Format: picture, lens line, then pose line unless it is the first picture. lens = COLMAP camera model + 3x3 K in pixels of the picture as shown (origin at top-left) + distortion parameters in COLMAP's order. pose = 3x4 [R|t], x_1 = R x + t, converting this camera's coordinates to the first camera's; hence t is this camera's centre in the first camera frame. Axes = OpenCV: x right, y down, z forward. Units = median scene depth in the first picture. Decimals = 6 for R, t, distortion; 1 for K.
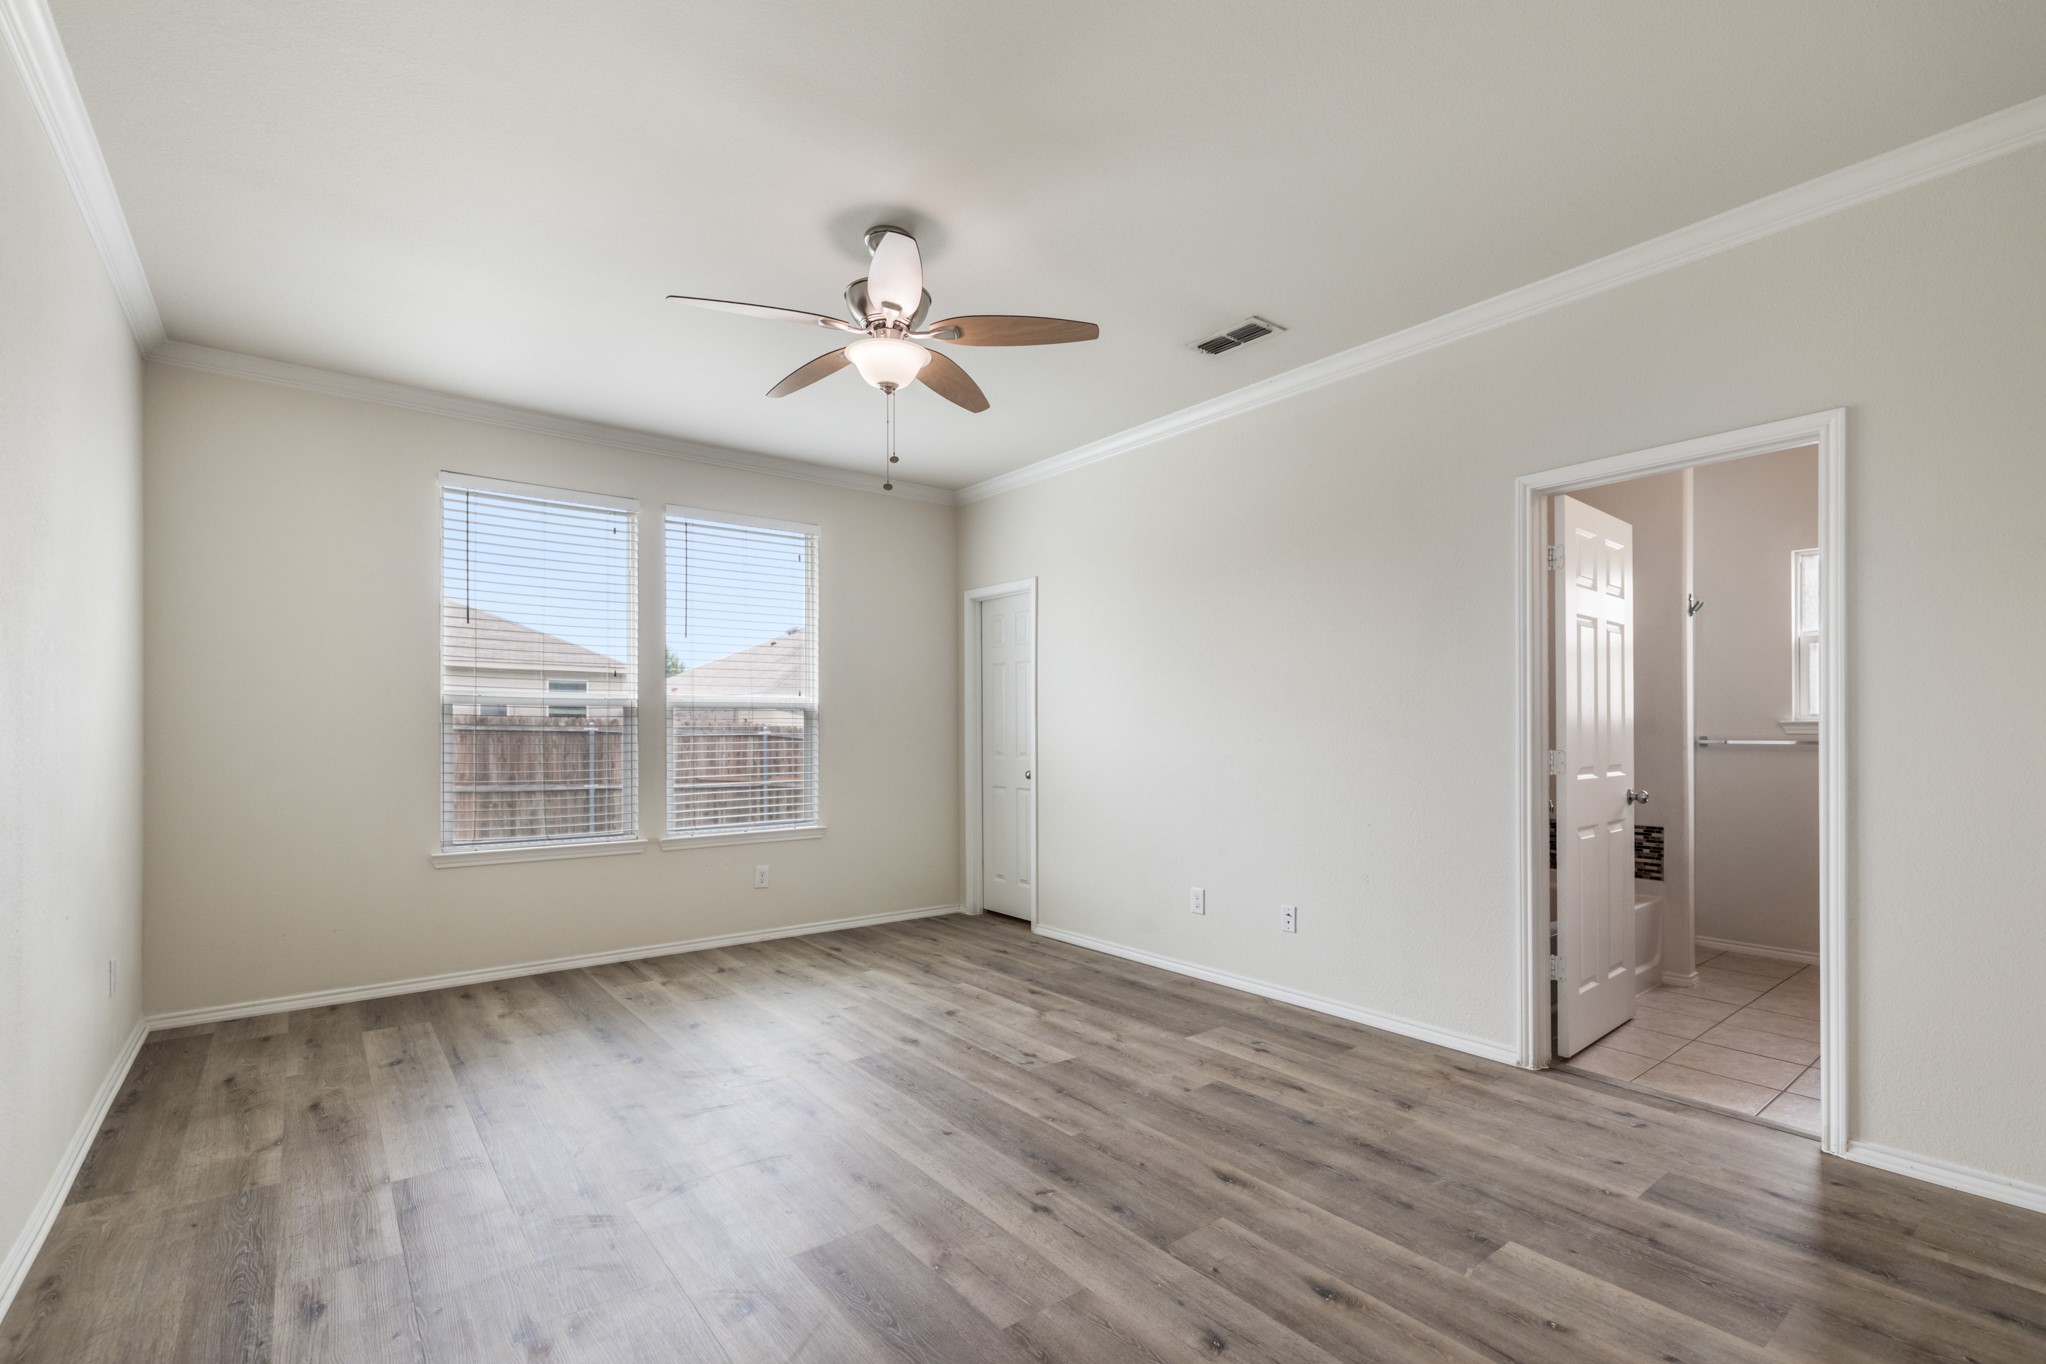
lens RADIAL K [[893.7, 0, 977.7], [0, 893.7, 720.6], [0, 0, 1]] dist [0.004905, 0.000100]
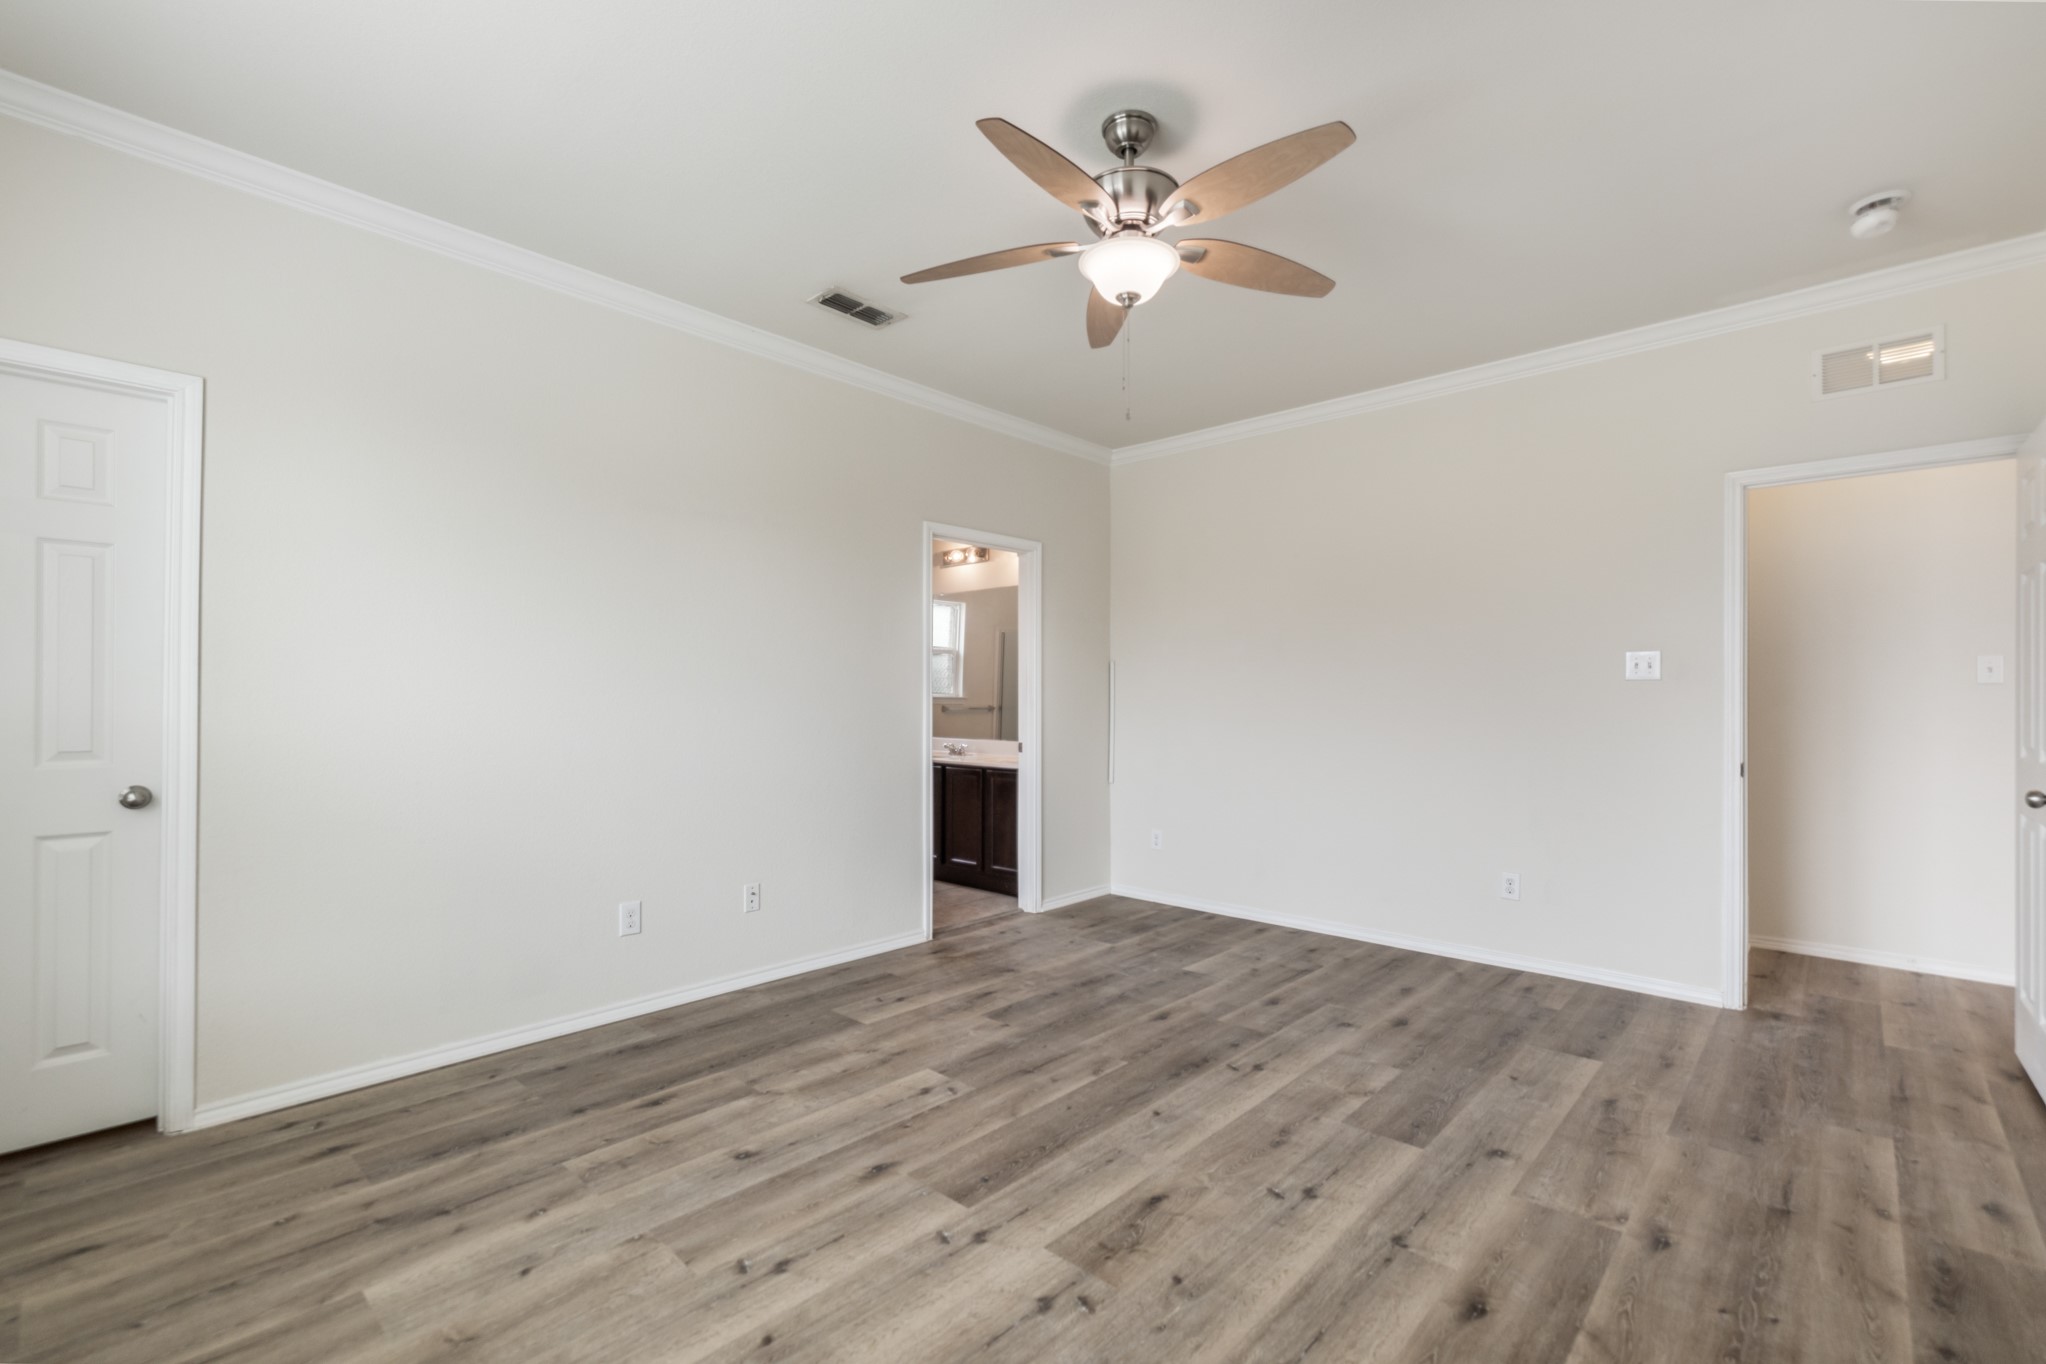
lens RADIAL K [[893.7, 0, 1030.4], [0, 893.7, 694.0], [0, 0, 1]] dist [0.004905, 0.000100]
pose [[-0.178220, 0.007997, 0.983958, -0.776375], [-0.013098, 0.999859, -0.010499, 0.009306], [-0.983903, -0.014759, -0.178090, 1.043367]]
